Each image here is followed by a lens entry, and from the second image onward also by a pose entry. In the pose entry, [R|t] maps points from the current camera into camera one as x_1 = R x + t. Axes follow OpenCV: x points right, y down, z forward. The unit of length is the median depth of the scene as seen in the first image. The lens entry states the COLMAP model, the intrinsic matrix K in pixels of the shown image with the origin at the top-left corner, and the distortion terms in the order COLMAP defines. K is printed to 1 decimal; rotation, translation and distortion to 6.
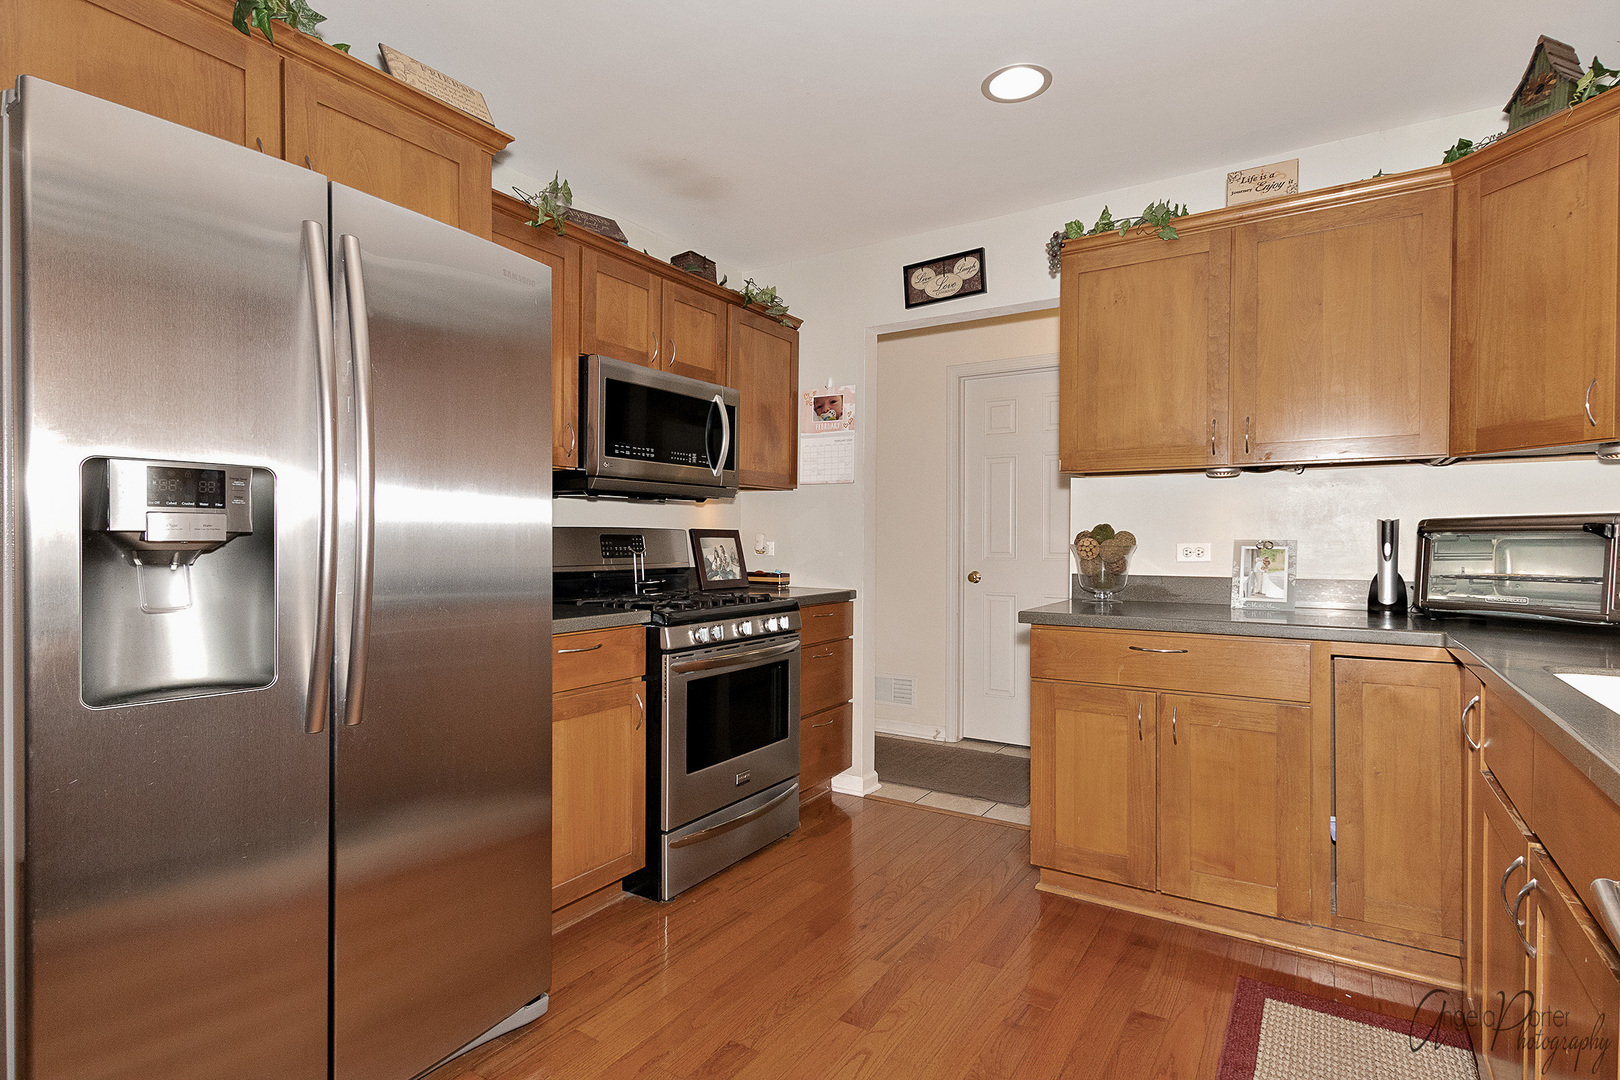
lens RADIAL K [[817.2, 0, 824.8], [0, 817.2, 548.4], [0, 0, 1]] dist [0.018022, 0.000144]
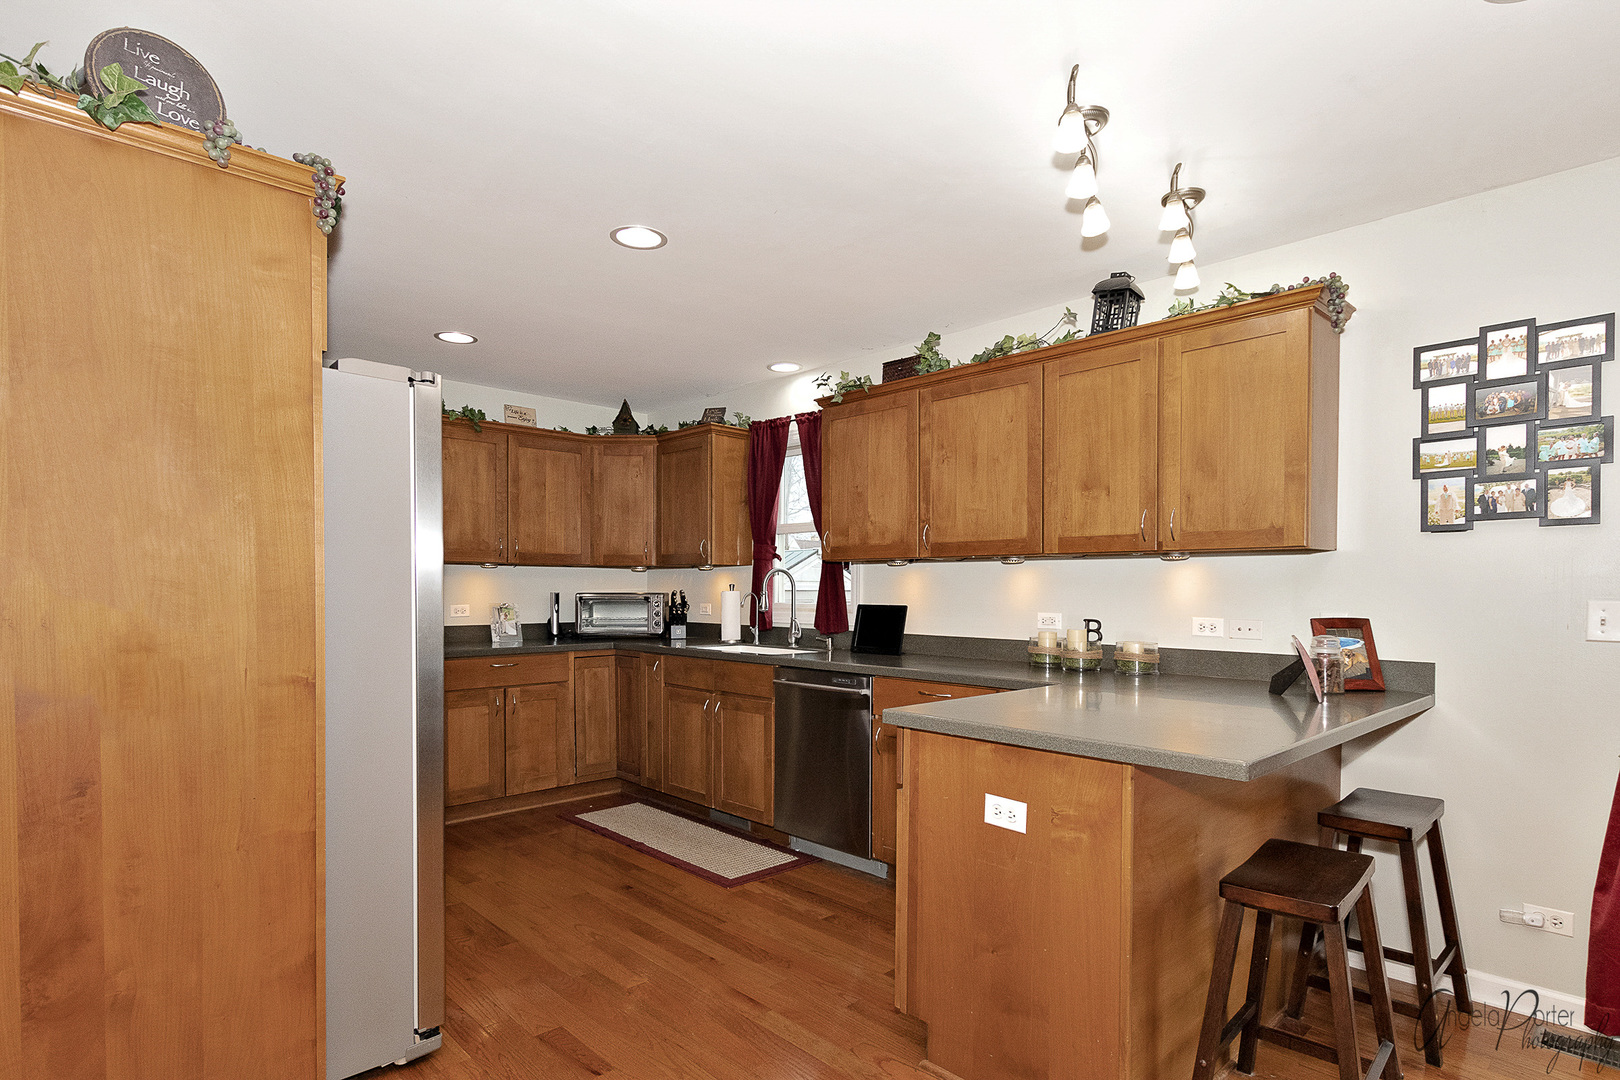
lens RADIAL K [[841.6, 0, 808.6], [0, 841.6, 607.1], [0, 0, 1]] dist [-0.001998, 0.000506]
pose [[0.251103, -0.019946, 0.967755, -1.154714], [0.006486, 0.999800, 0.018924, -0.033877], [-0.967939, 0.001525, 0.251182, -0.123976]]
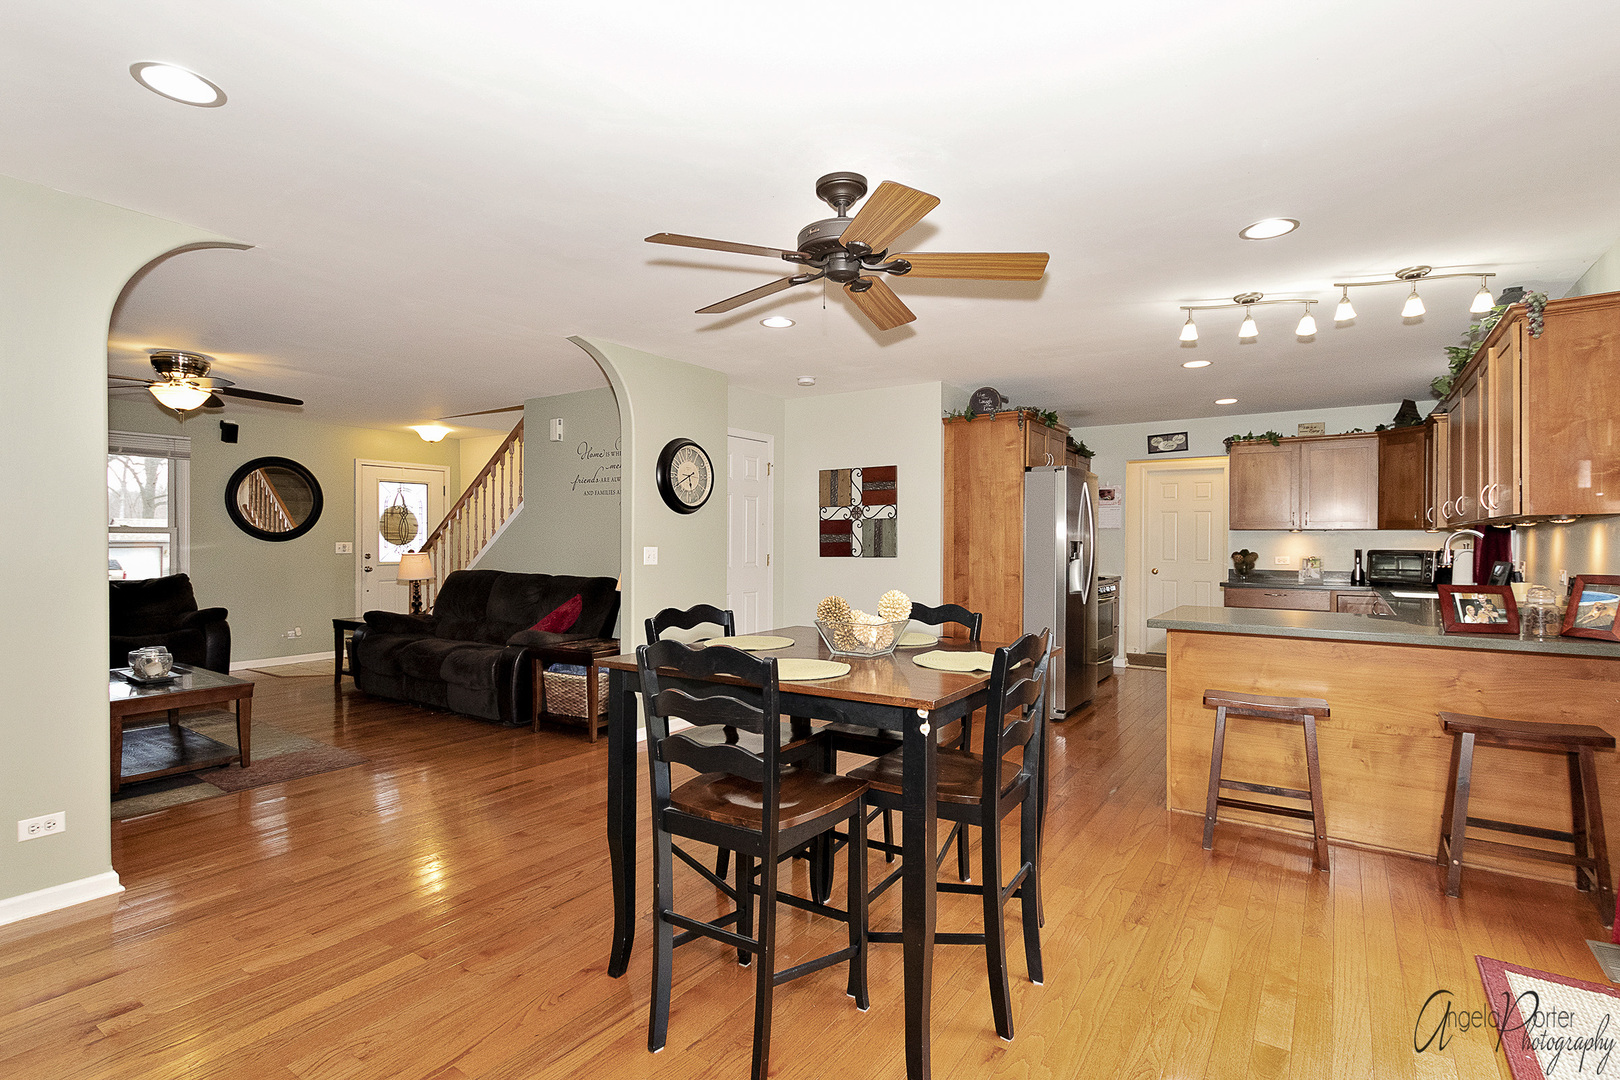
lens RADIAL K [[792.3, 0, 803.2], [0, 792.3, 552.7], [0, 0, 1]] dist [0.006909, -0.000057]
pose [[0.999107, 0.003707, -0.042092, -1.053877], [-0.003600, 0.999990, 0.002624, -0.023535], [0.042101, -0.002470, 0.999110, -1.726404]]
